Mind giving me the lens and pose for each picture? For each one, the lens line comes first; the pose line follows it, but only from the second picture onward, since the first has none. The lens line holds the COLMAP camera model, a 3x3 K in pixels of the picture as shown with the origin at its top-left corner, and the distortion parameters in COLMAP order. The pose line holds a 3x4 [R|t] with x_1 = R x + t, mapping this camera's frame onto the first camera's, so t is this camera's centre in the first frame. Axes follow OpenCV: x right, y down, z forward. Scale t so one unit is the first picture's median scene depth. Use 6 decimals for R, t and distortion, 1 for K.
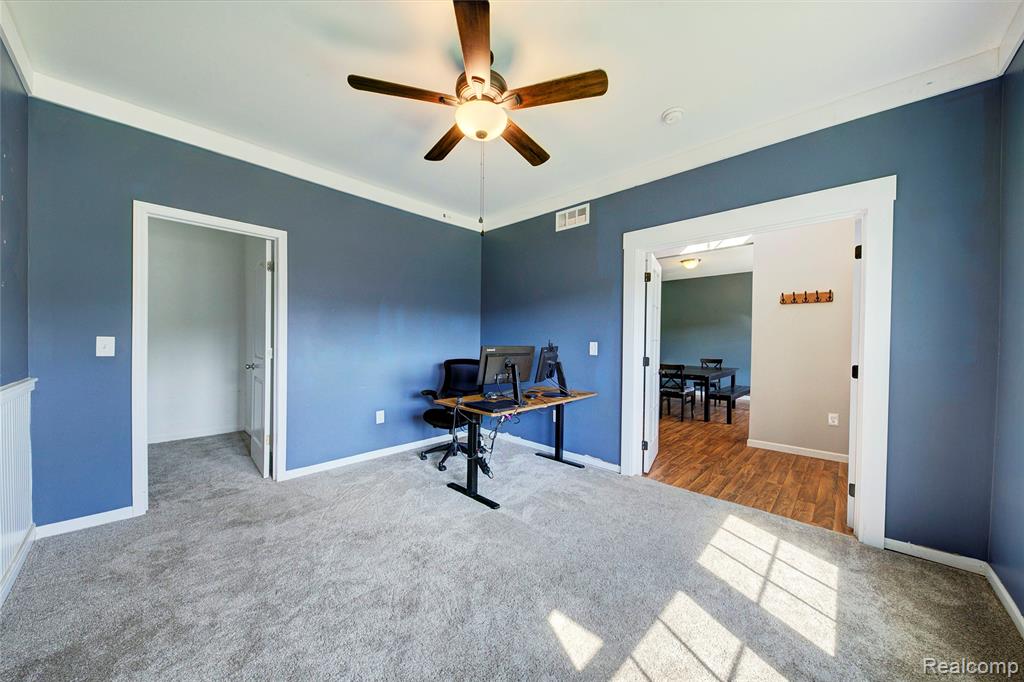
lens RADIAL K [[353.5, 0, 508.4], [0, 353.5, 340.6], [0, 0, 1]] dist [-0.001724, -0.002858]
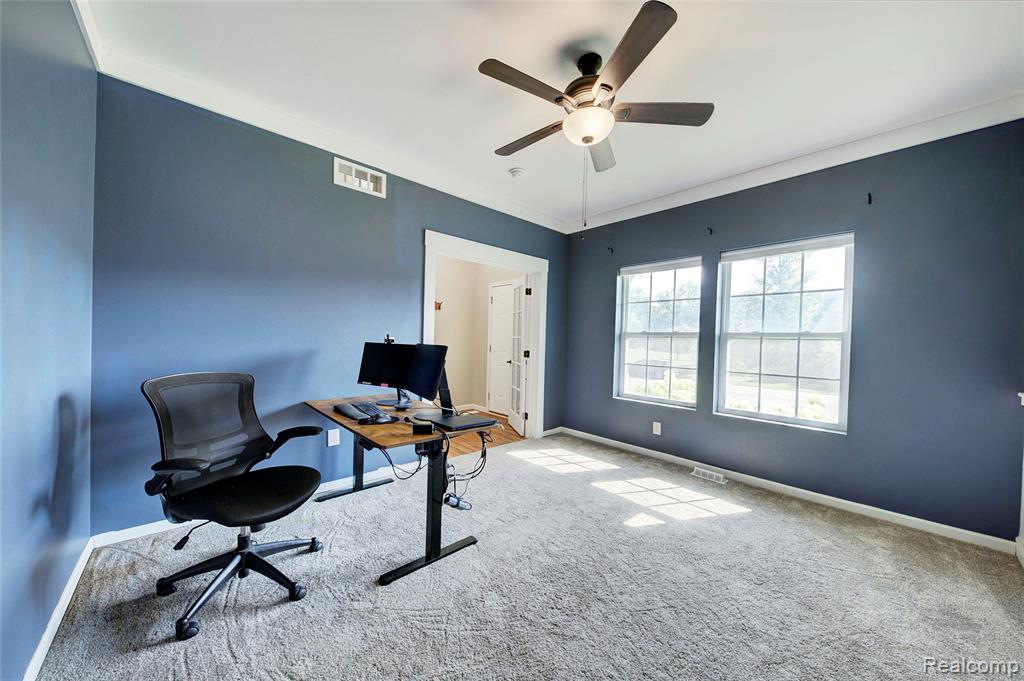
lens RADIAL K [[353.5, 0, 510.0], [0, 353.5, 344.3], [0, 0, 1]] dist [-0.001724, -0.002858]
pose [[0.059161, -0.017443, 0.998096, -0.796072], [-0.016591, 0.999692, 0.018454, 0.001700], [-0.998111, -0.017651, 0.058853, 0.828935]]
